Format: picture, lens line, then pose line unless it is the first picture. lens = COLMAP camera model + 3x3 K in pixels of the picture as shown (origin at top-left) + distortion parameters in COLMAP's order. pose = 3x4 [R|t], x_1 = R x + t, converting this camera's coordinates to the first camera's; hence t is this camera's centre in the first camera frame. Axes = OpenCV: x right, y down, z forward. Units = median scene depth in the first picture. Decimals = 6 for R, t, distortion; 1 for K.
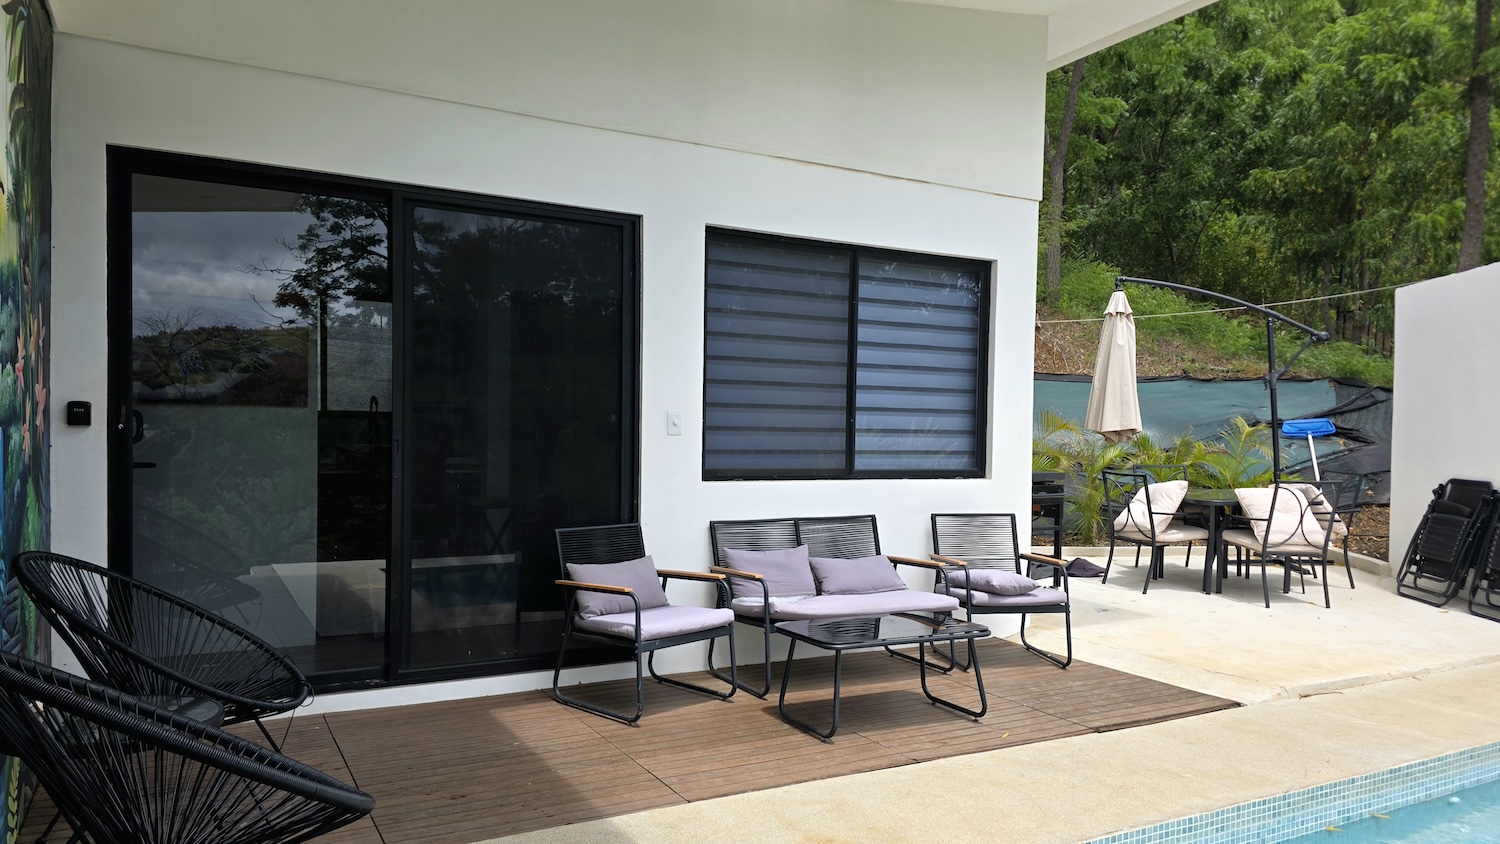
lens RADIAL K [[1073.6, 0, 691.7], [0, 1073.6, 444.6], [0, 0, 1]] dist [0.045048, -0.044813]
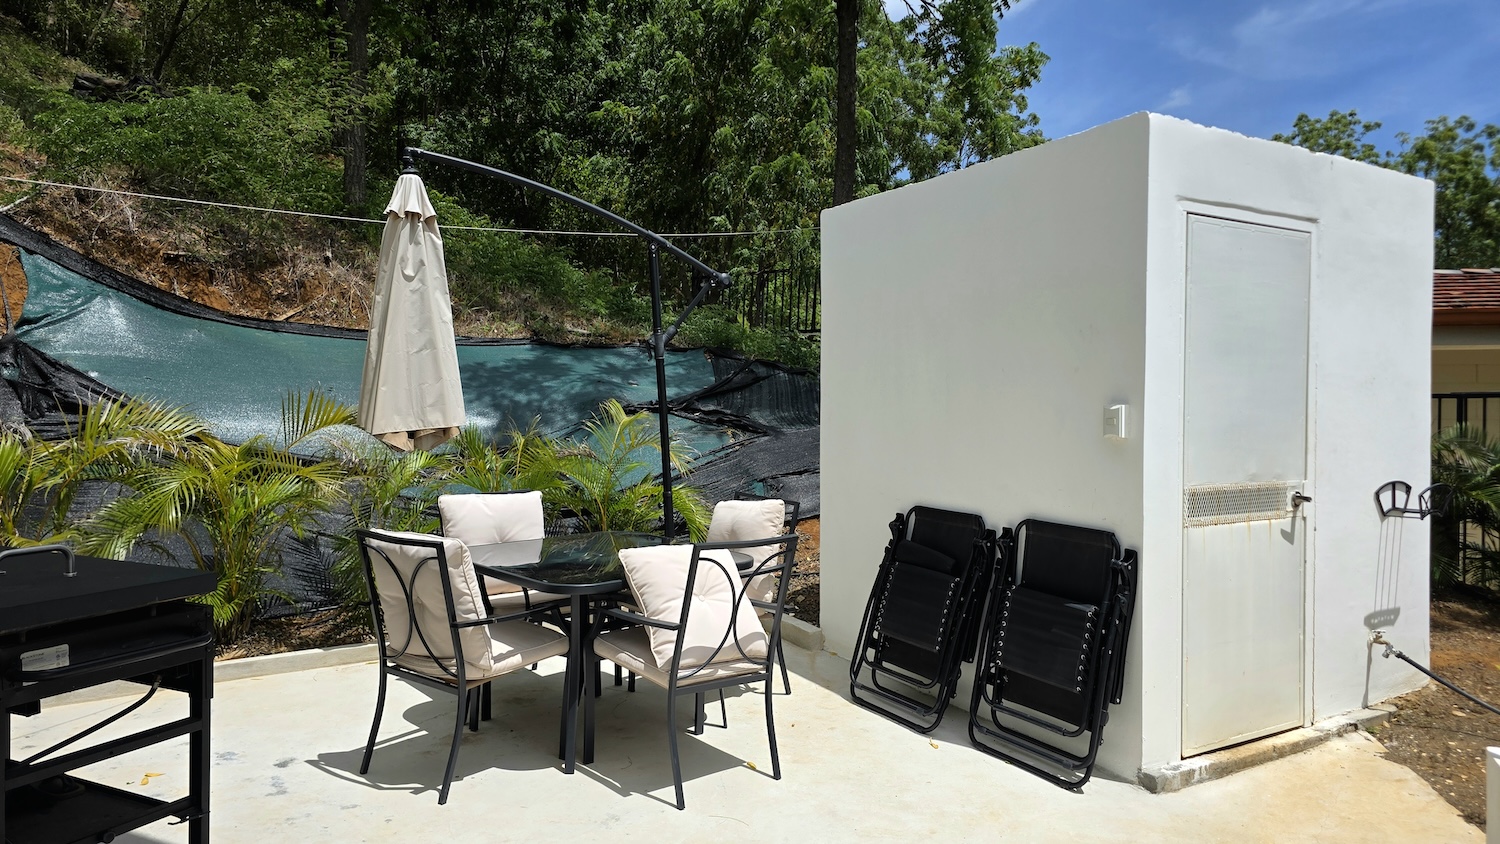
lens RADIAL K [[1016.5, 0, 754.9], [0, 1016.5, 420.2], [0, 0, 1]] dist [0.083576, -0.086404]
pose [[0.808435, -0.019692, 0.588256, 0.269069], [0.011820, 0.999782, 0.017223, -0.029867], [-0.588467, -0.006970, 0.808491, 0.564358]]
